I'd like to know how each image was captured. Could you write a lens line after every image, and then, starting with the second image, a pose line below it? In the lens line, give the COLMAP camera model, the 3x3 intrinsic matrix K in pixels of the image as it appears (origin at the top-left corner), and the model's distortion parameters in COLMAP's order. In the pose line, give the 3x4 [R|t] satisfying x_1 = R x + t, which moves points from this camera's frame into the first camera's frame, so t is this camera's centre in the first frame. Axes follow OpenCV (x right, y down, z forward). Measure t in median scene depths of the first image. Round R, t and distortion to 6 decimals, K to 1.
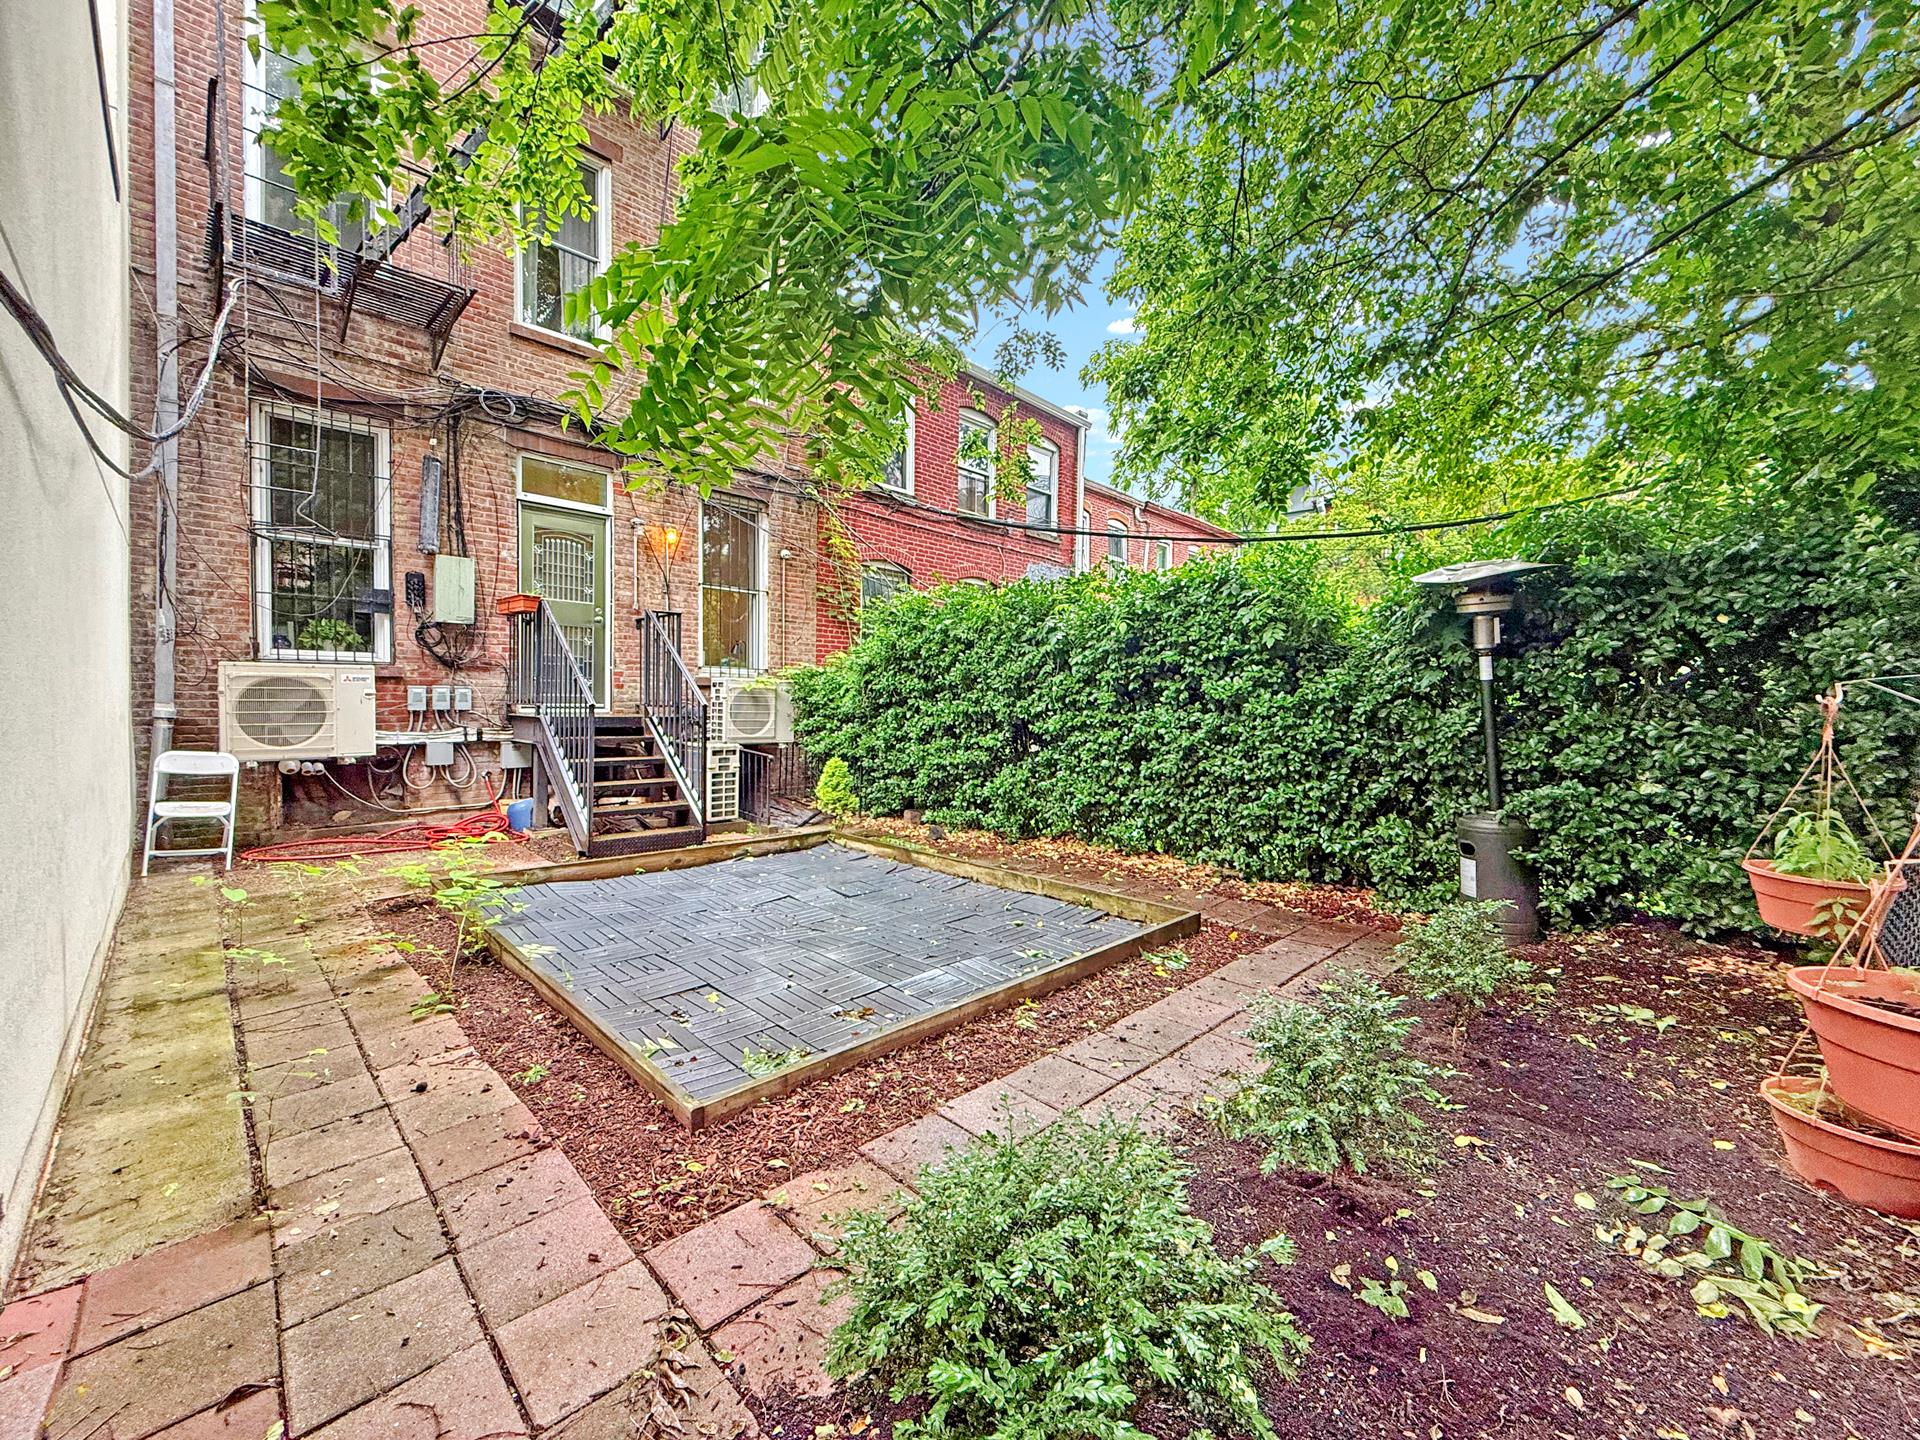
lens RADIAL K [[760.0, 0, 960.0], [0, 760.0, 720.0], [0, 0, 1]] dist [0.000506, 0.000041]
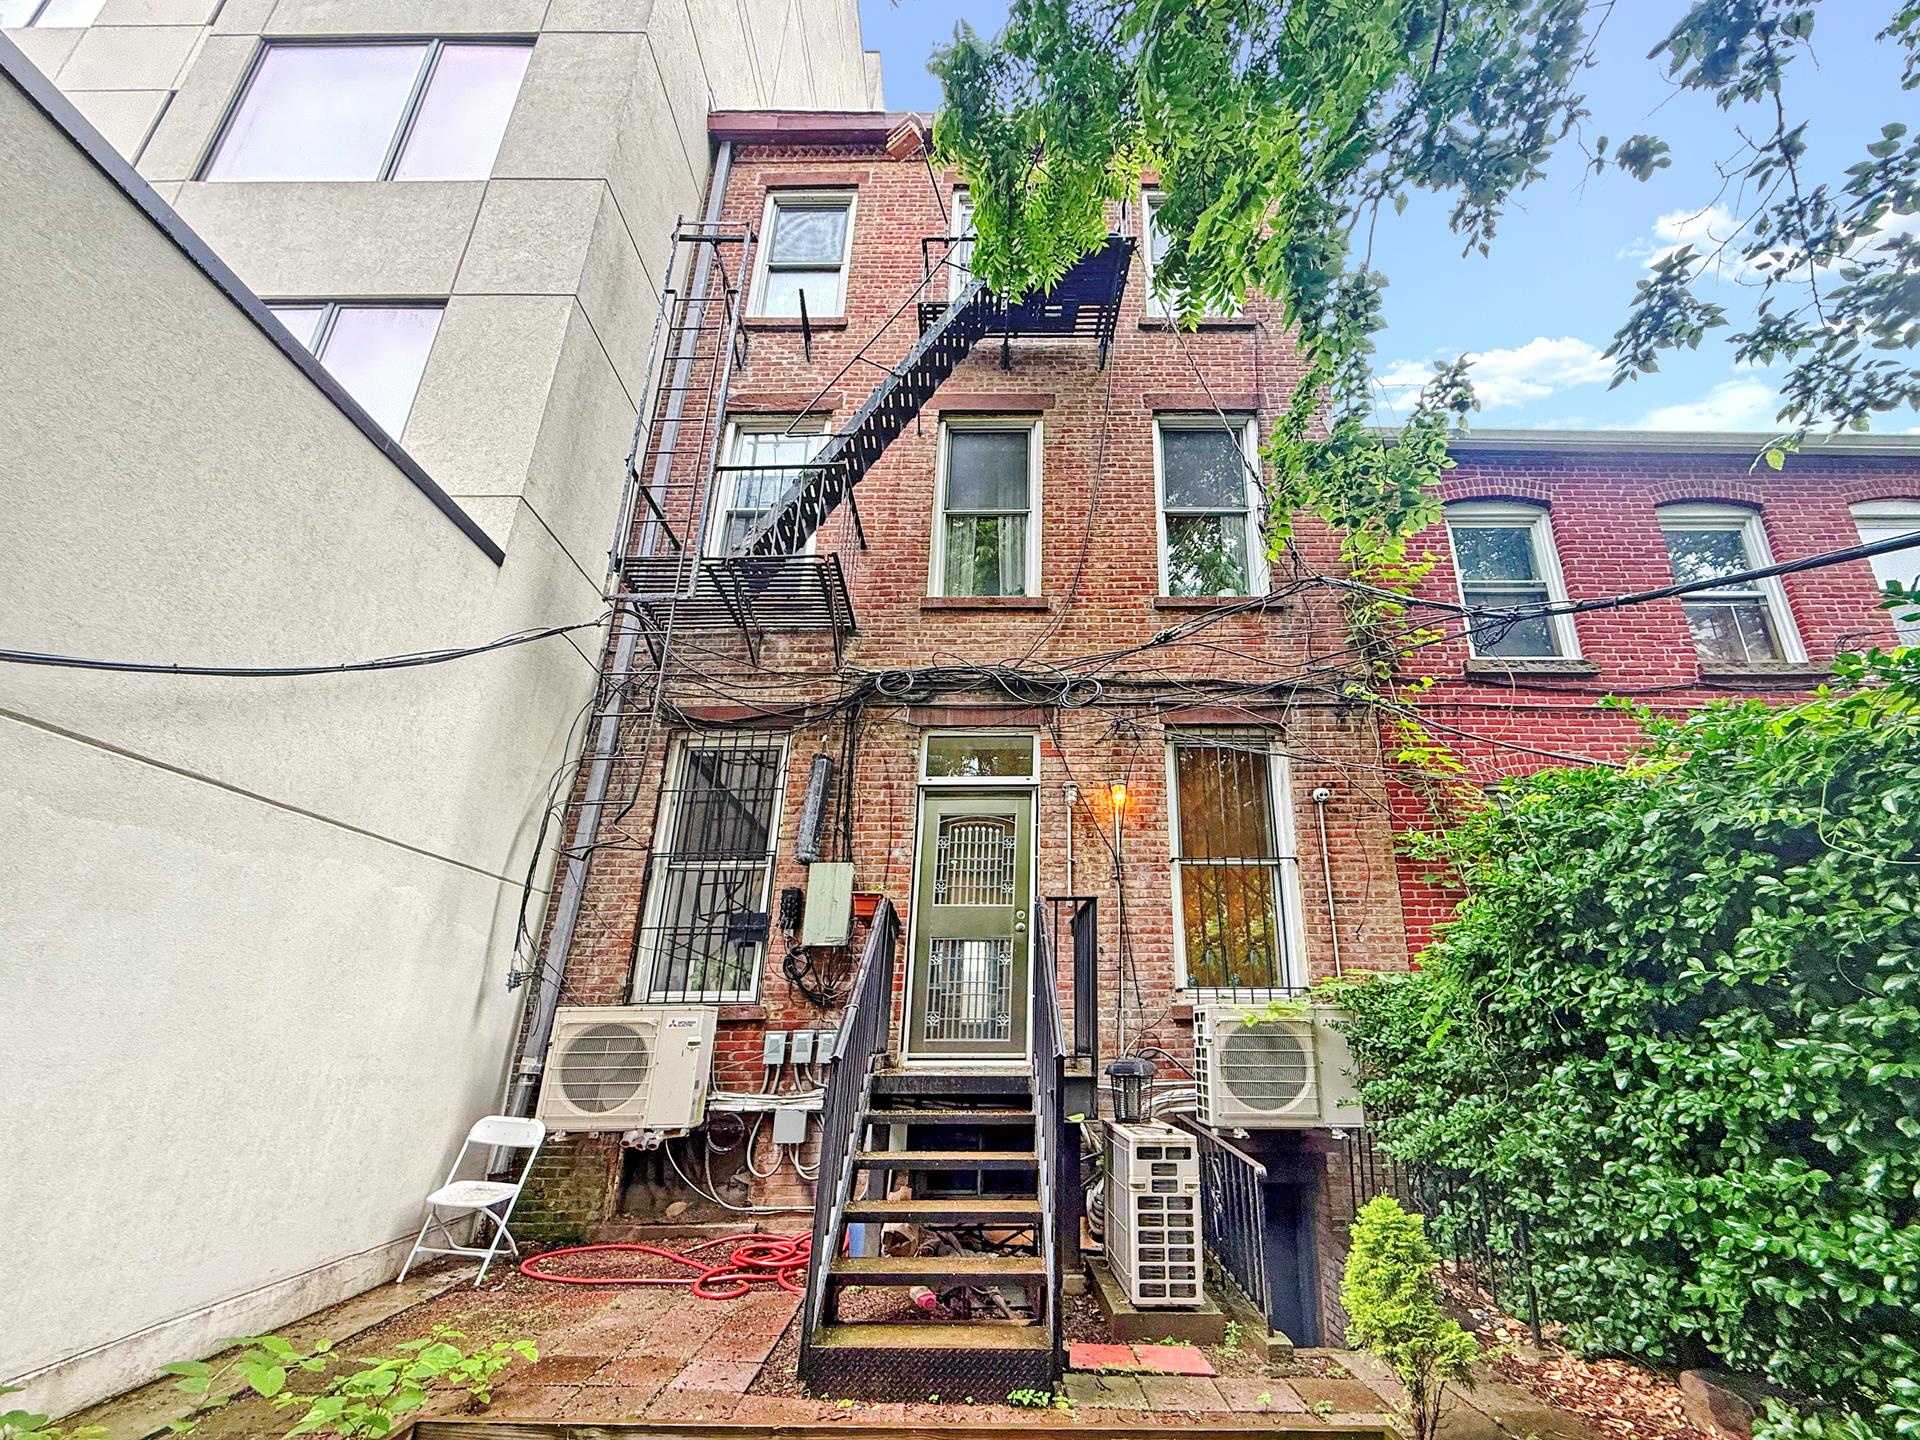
lens RADIAL K [[770.9, 0, 954.8], [0, 770.9, 828.0], [0, 0, 1]] dist [0.000531, -0.000038]
pose [[0.677677, -0.209743, -0.704813, 0.002893], [-0.006736, 0.956650, -0.291163, -0.013687], [0.735329, 0.202062, 0.646886, 0.520713]]
